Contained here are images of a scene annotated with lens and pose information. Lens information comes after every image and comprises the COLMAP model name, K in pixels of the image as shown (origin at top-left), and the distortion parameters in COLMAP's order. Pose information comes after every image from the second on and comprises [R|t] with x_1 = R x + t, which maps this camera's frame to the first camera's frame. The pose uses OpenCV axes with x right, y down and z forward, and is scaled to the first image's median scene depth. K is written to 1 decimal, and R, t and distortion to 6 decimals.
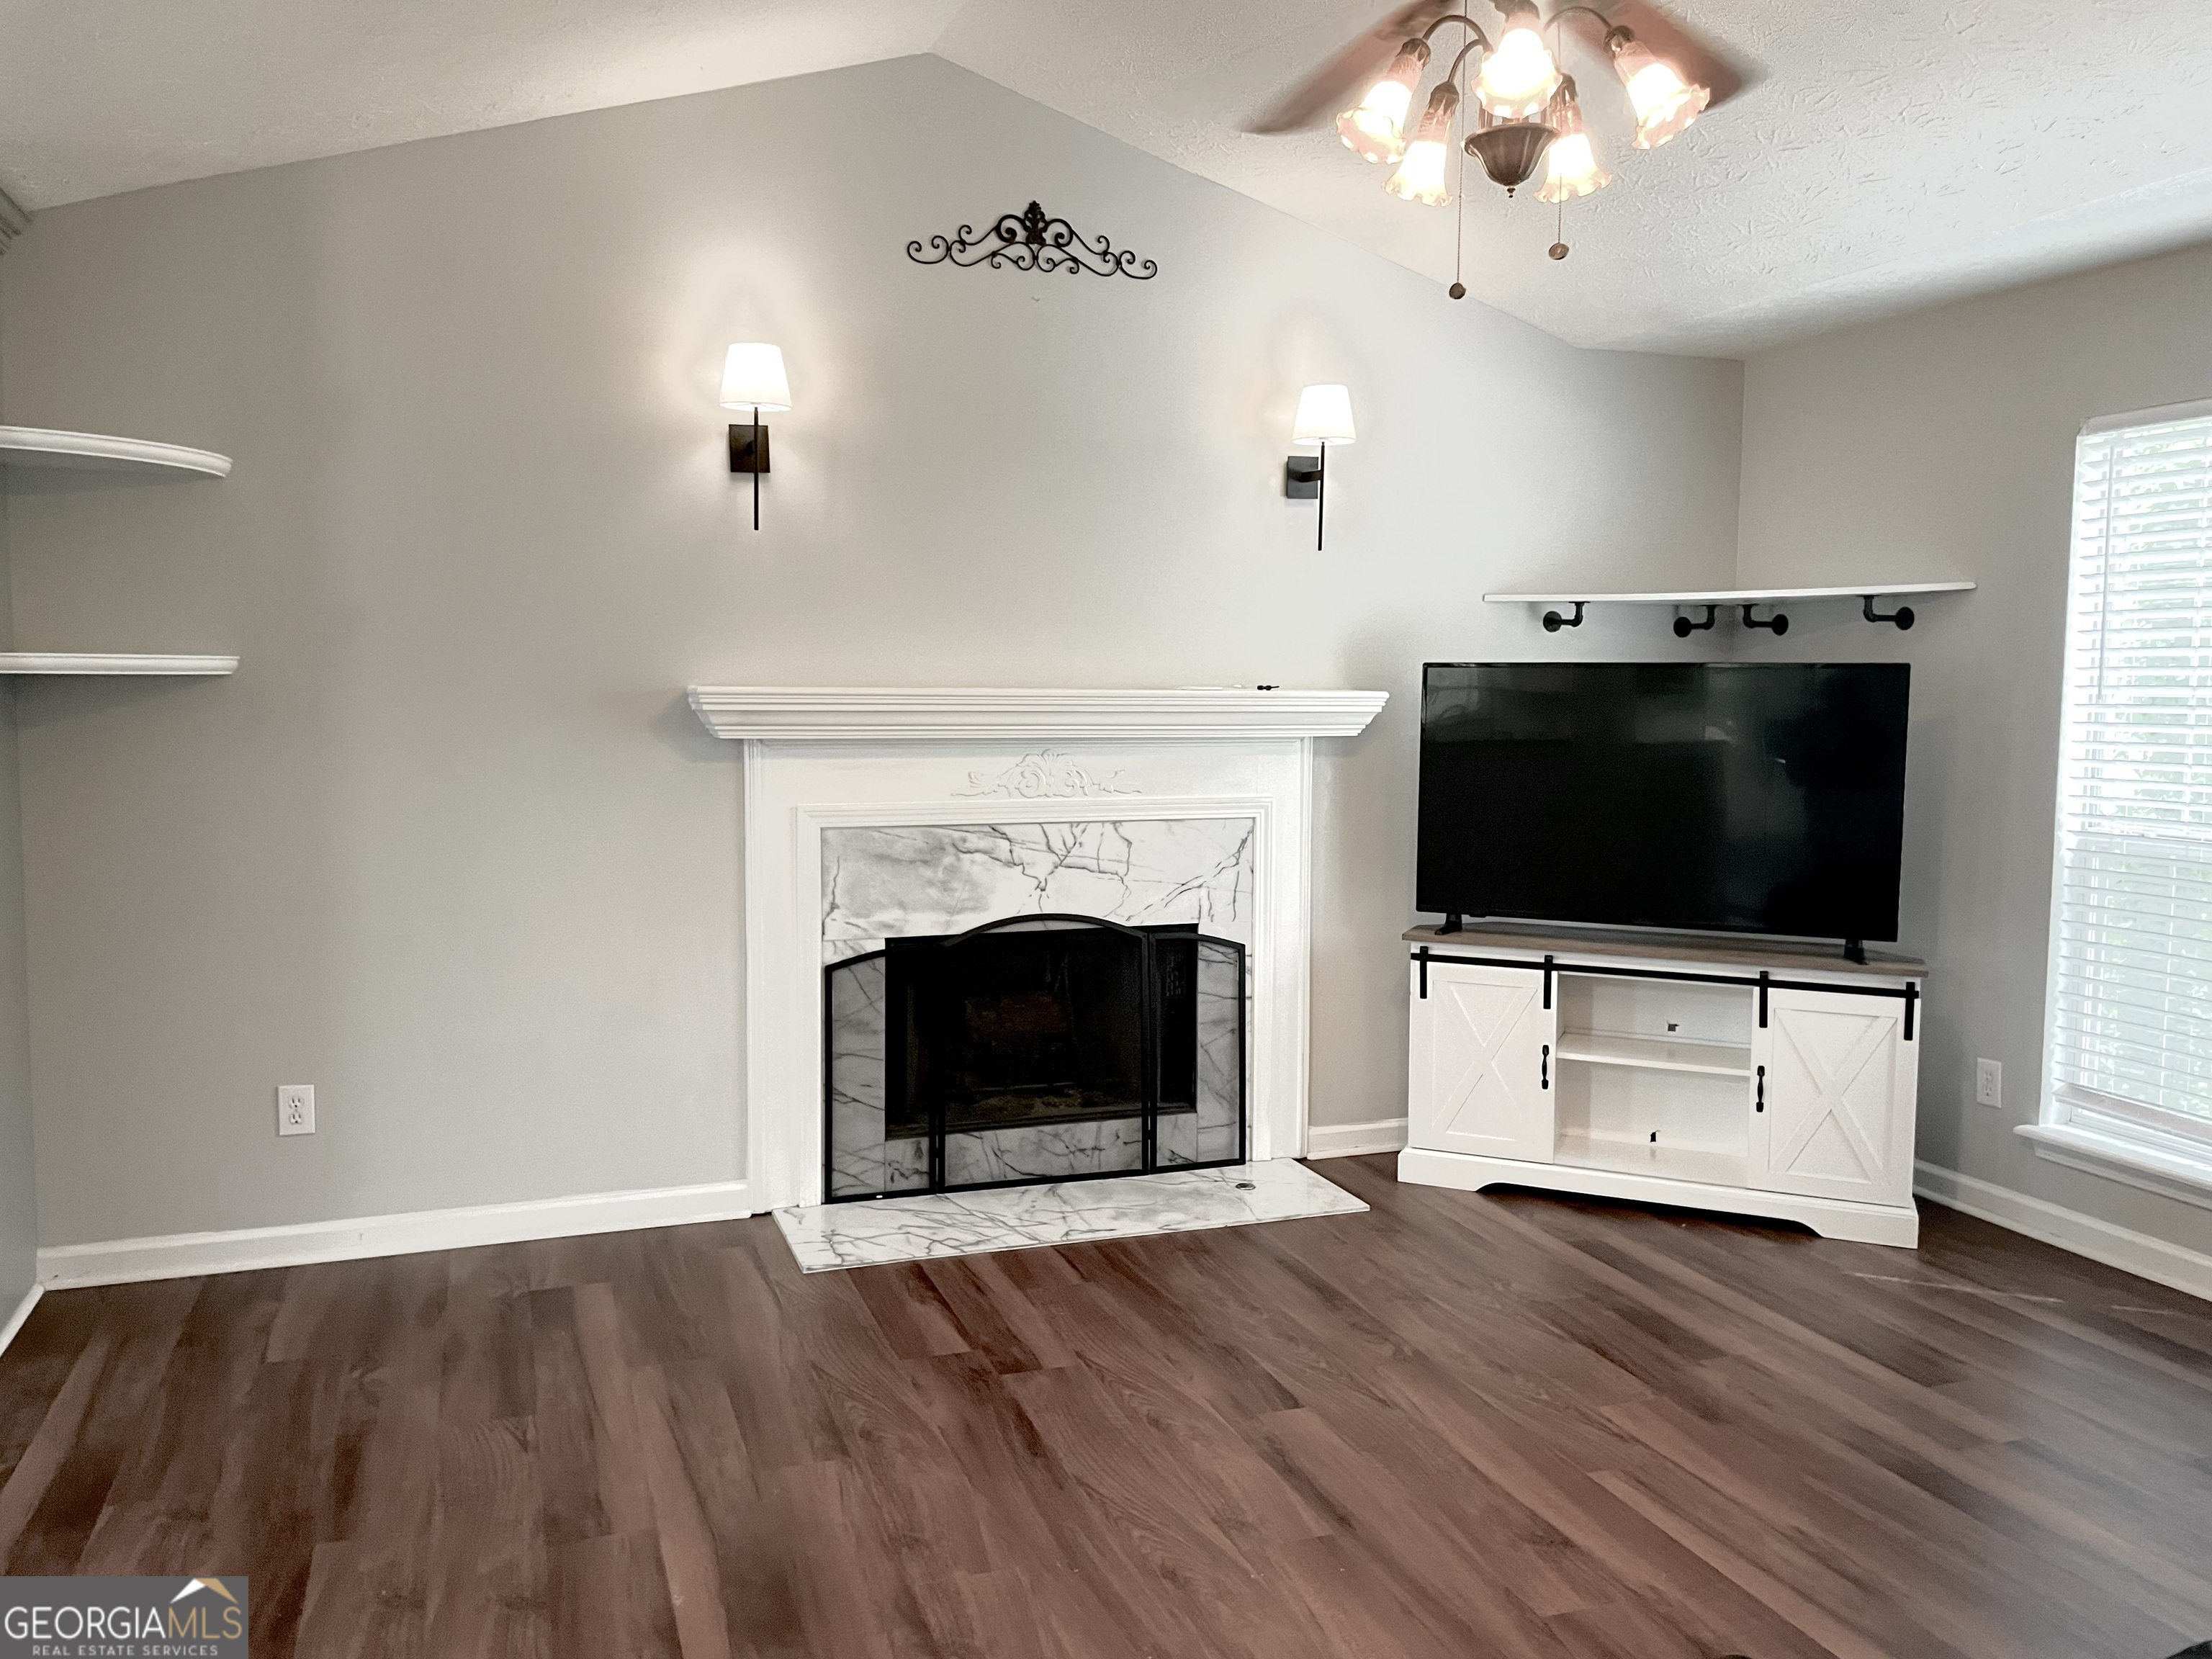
lens RADIAL K [[1680.5, 0, 1093.6], [0, 1680.5, 814.0], [0, 0, 1]] dist [0.106451, -0.139647]
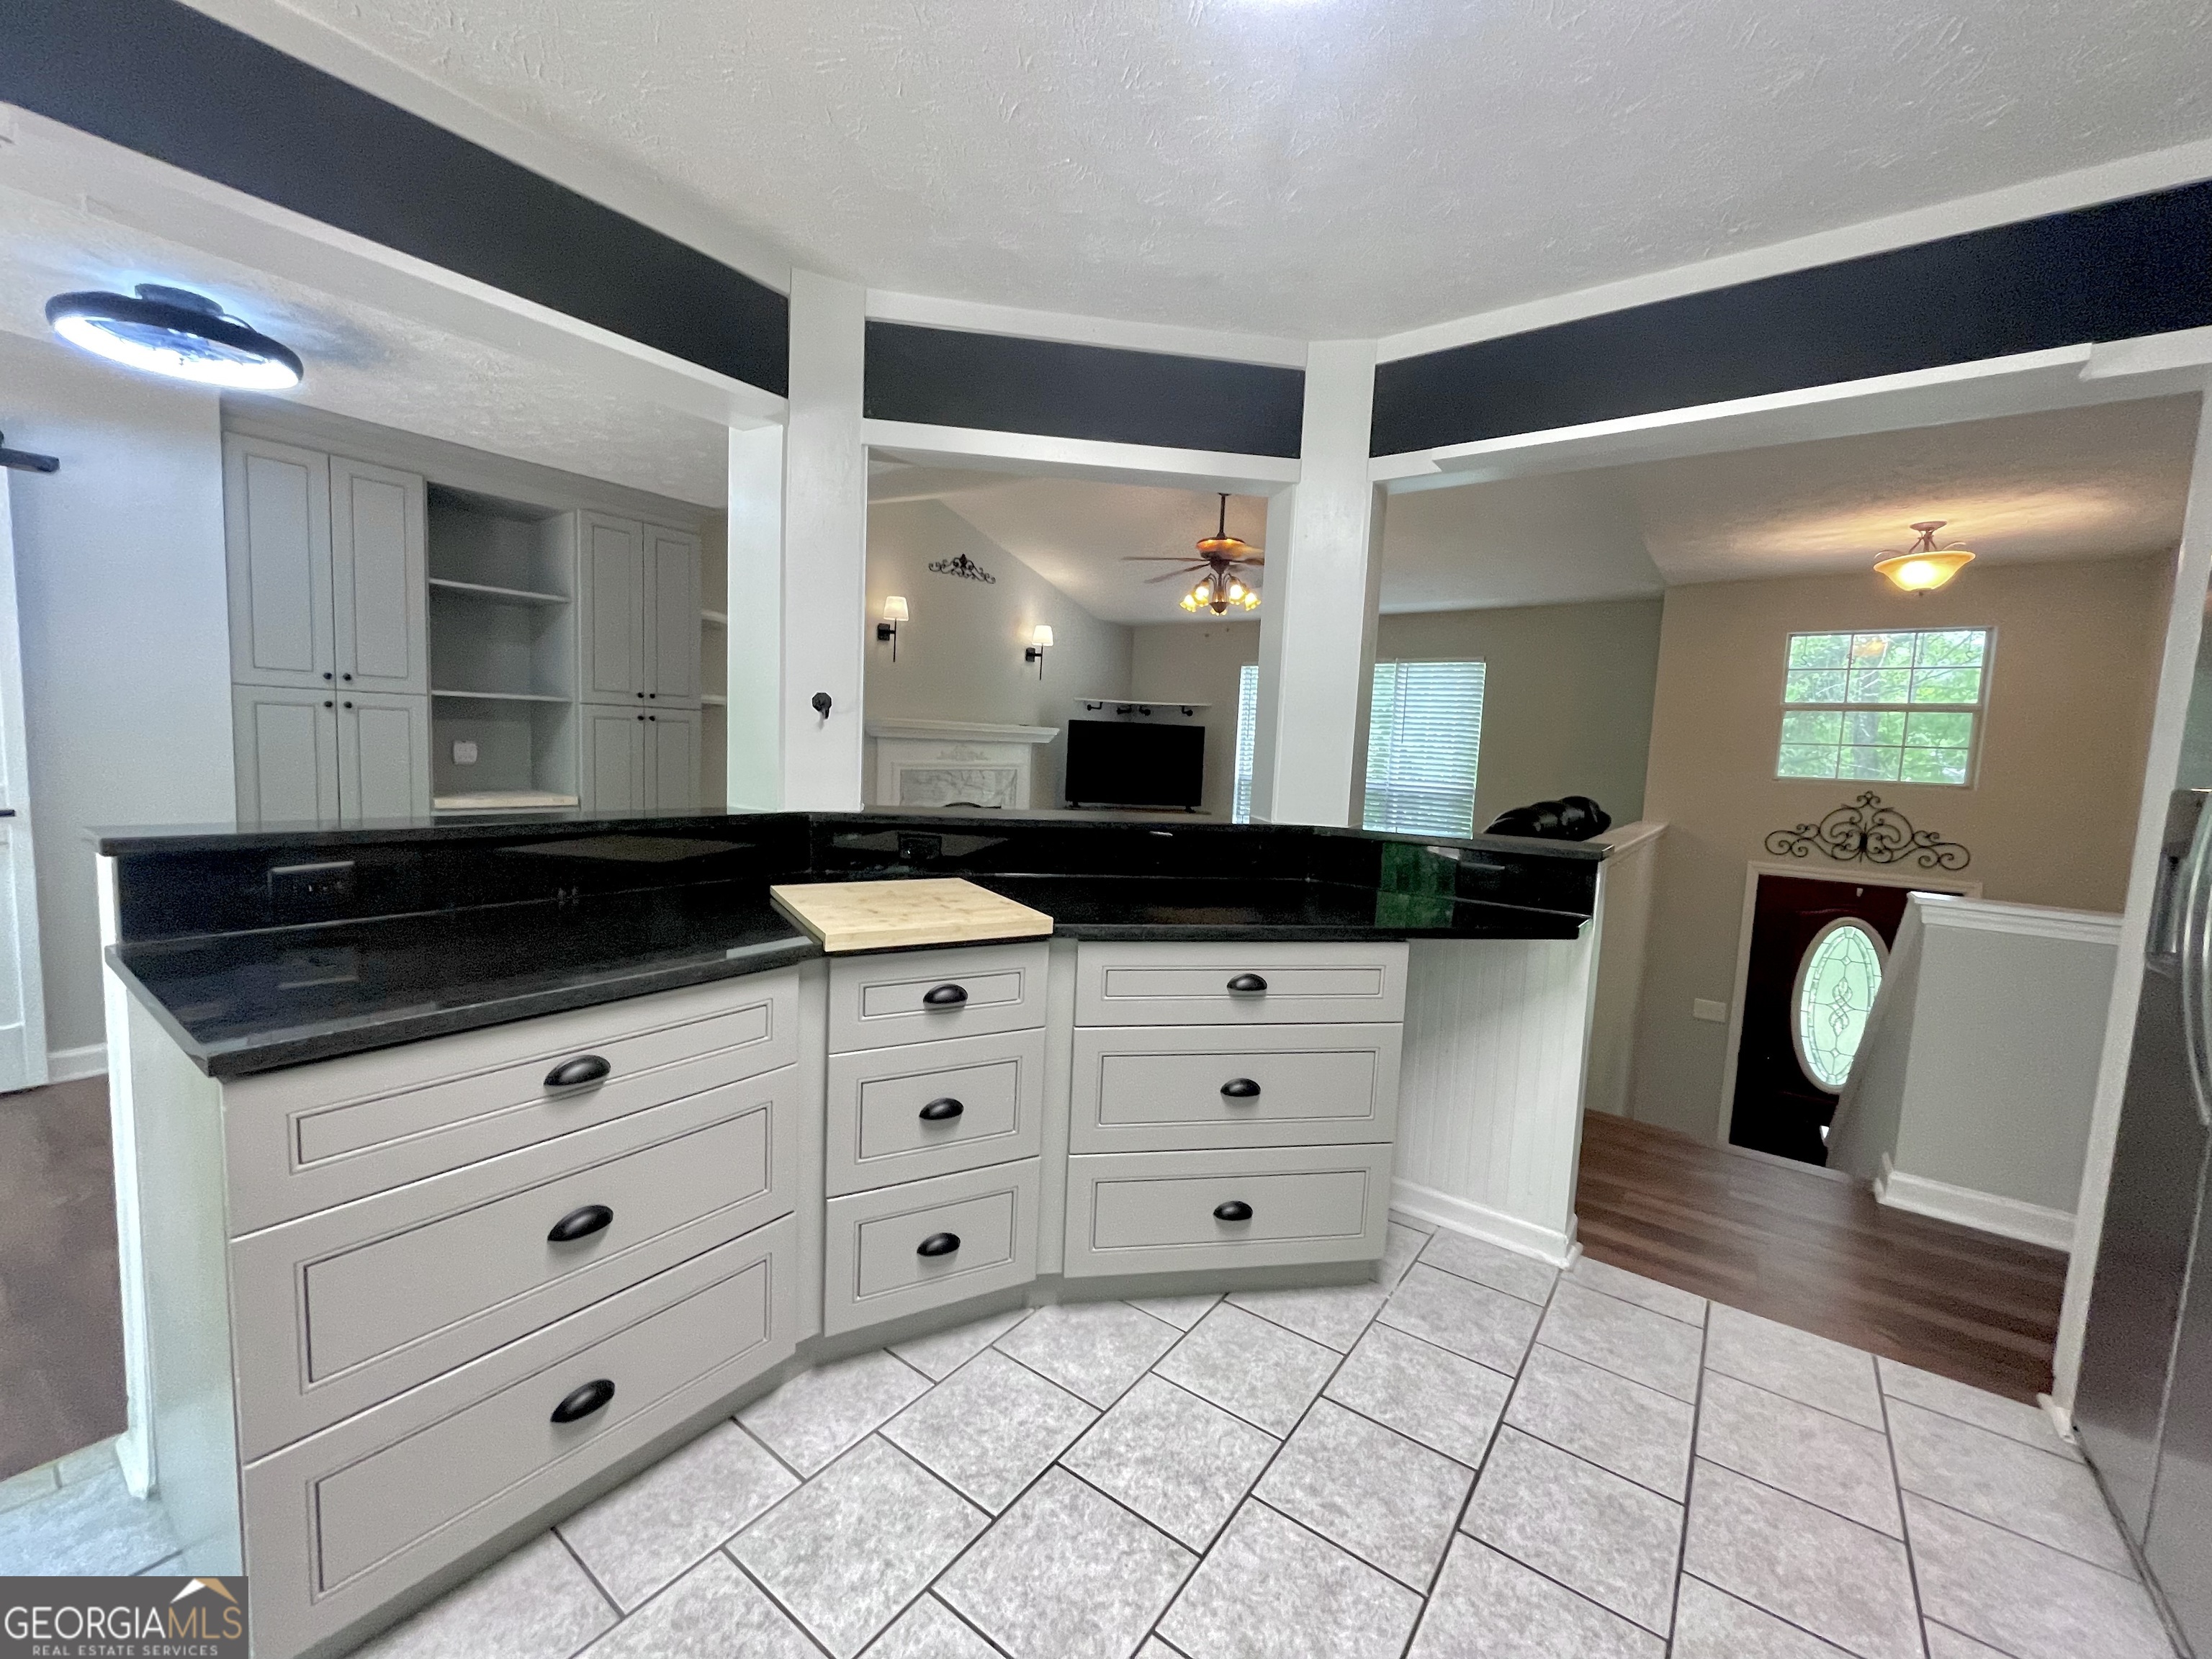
lens RADIAL K [[889.9, 0, 1104.5], [0, 889.9, 823.1], [0, 0, 1]] dist [-0.001926, 0.000010]
pose [[0.831866, -0.020905, 0.554582, -0.679583], [0.005053, 0.999534, 0.030097, 0.051969], [-0.554953, -0.022235, 0.831584, -0.396562]]
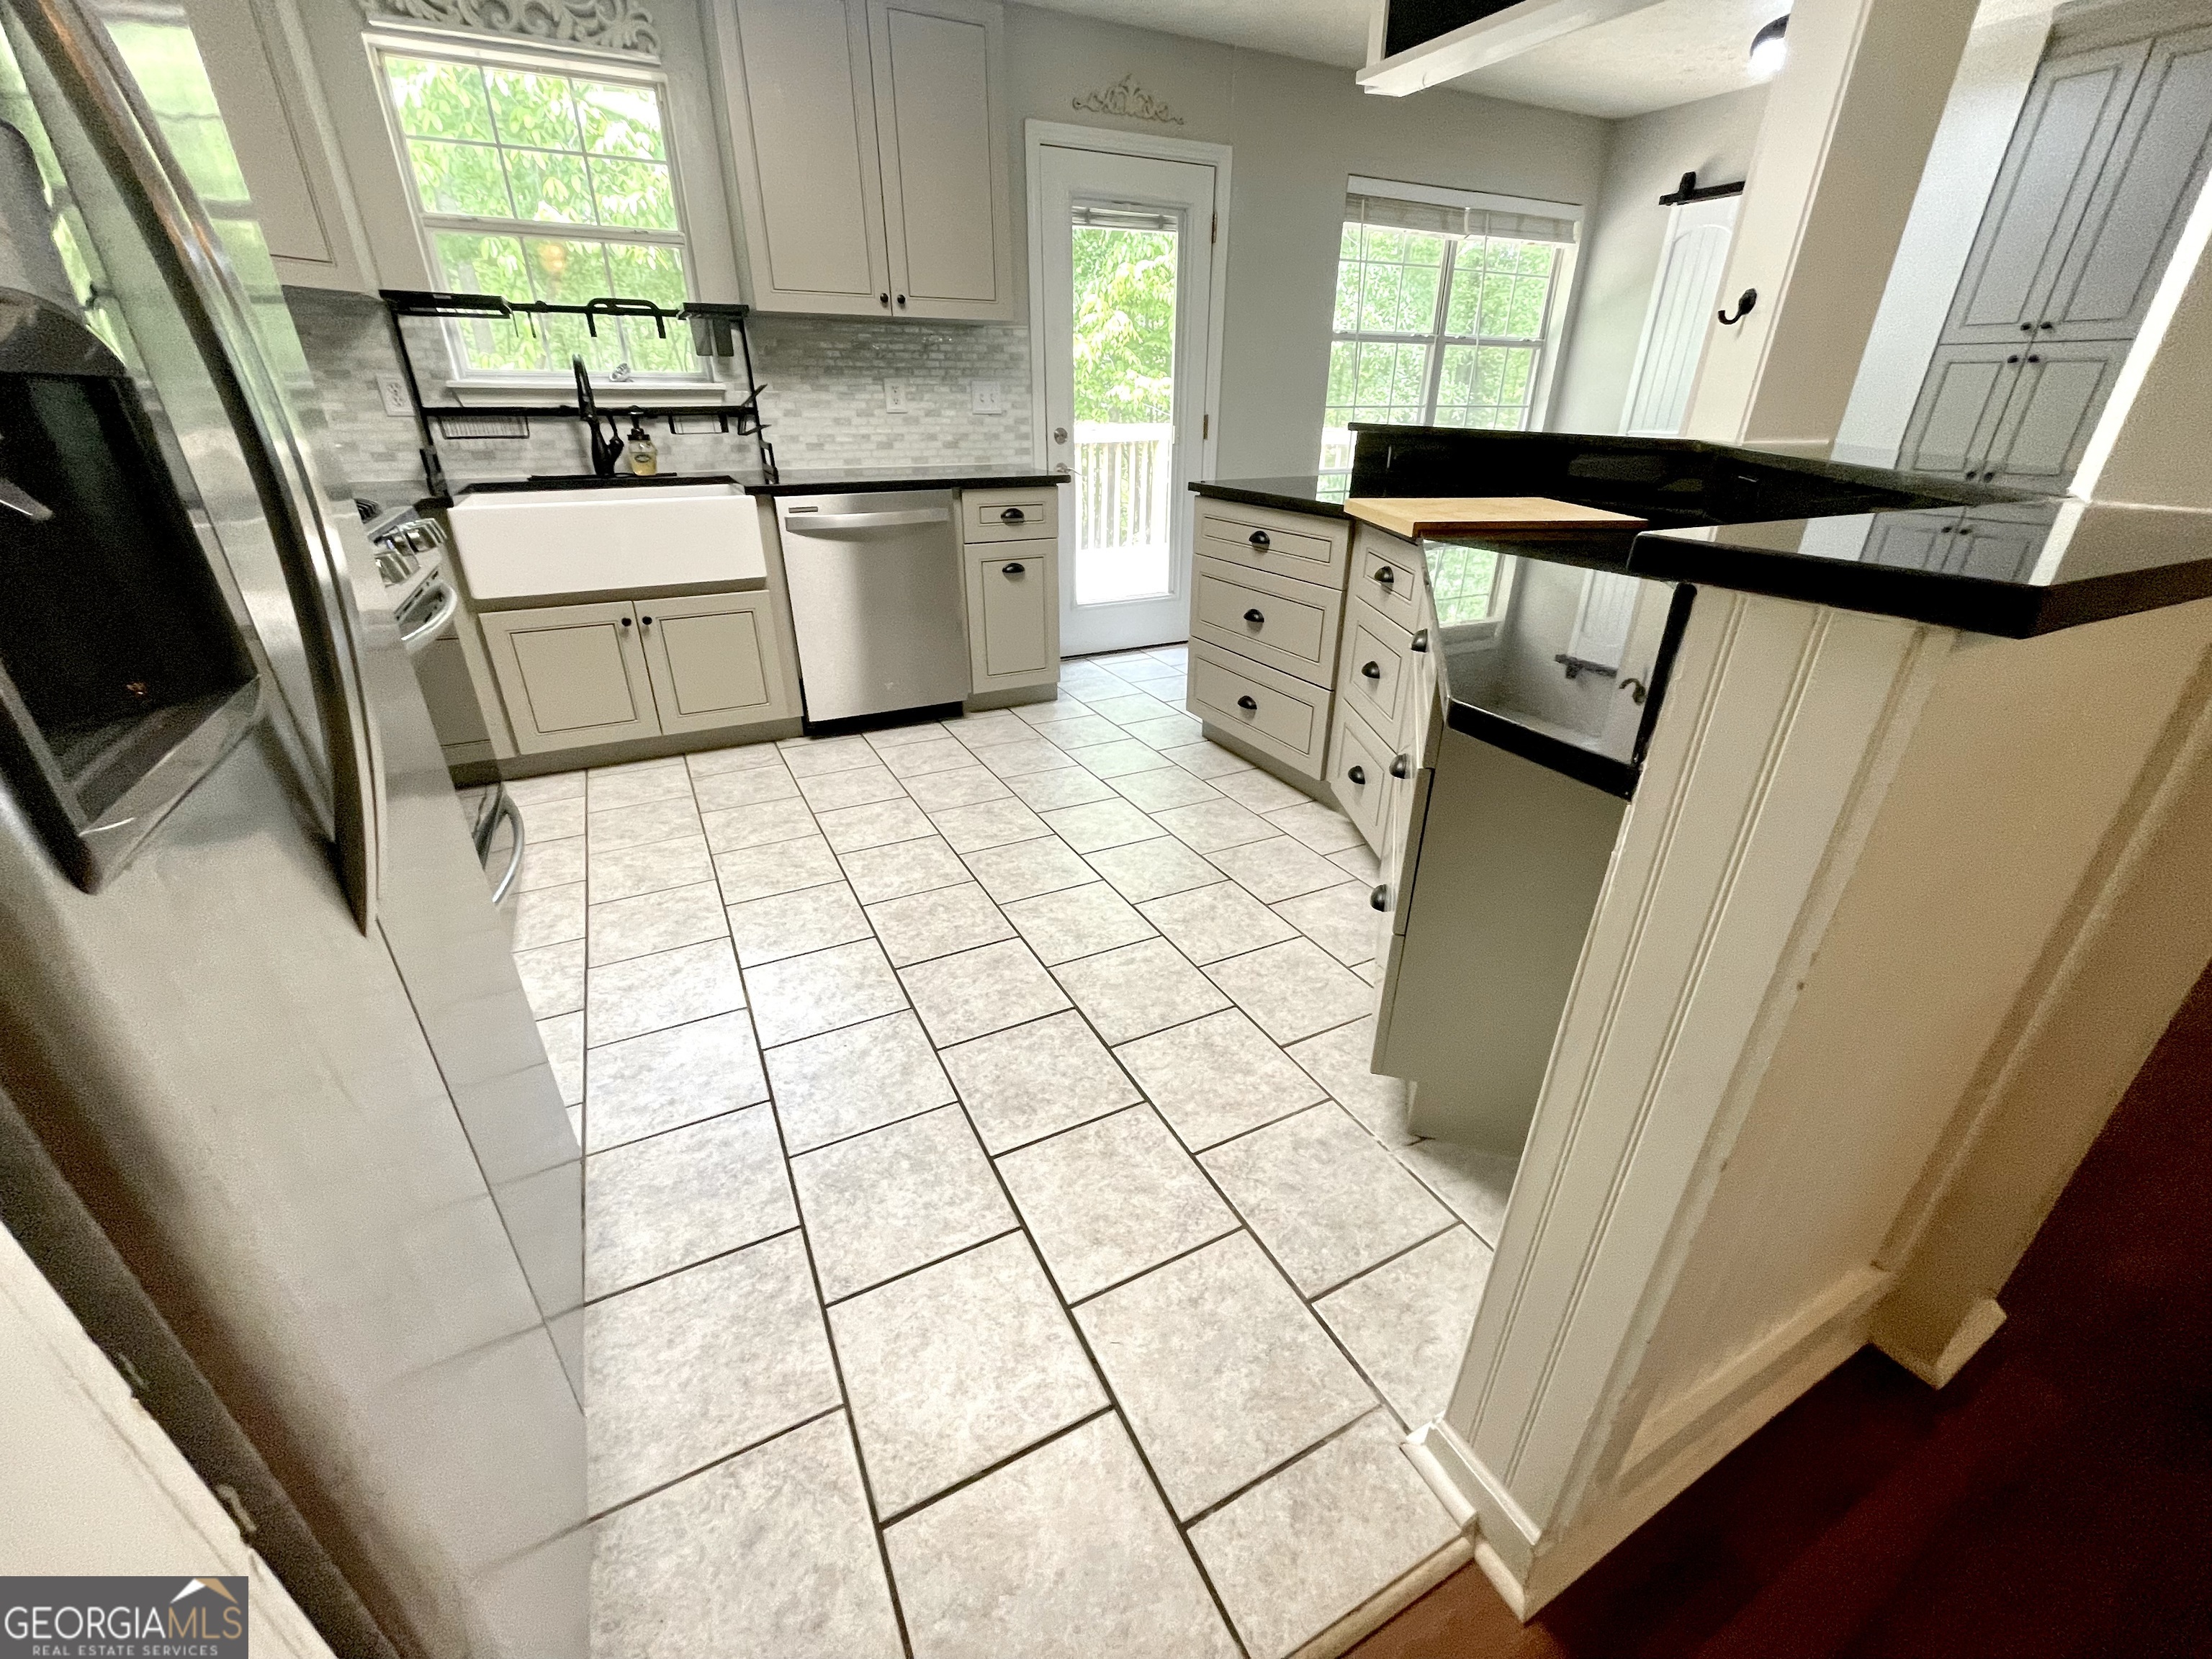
lens RADIAL K [[889.9, 0, 1104.5], [0, 889.9, 823.1], [0, 0, 1]] dist [-0.001926, 0.000010]
pose [[0.130664, 0.427291, -0.894623, -0.066804], [-0.080988, 0.903943, 0.419914, 0.071305], [0.988113, 0.017586, 0.152718, -0.254354]]
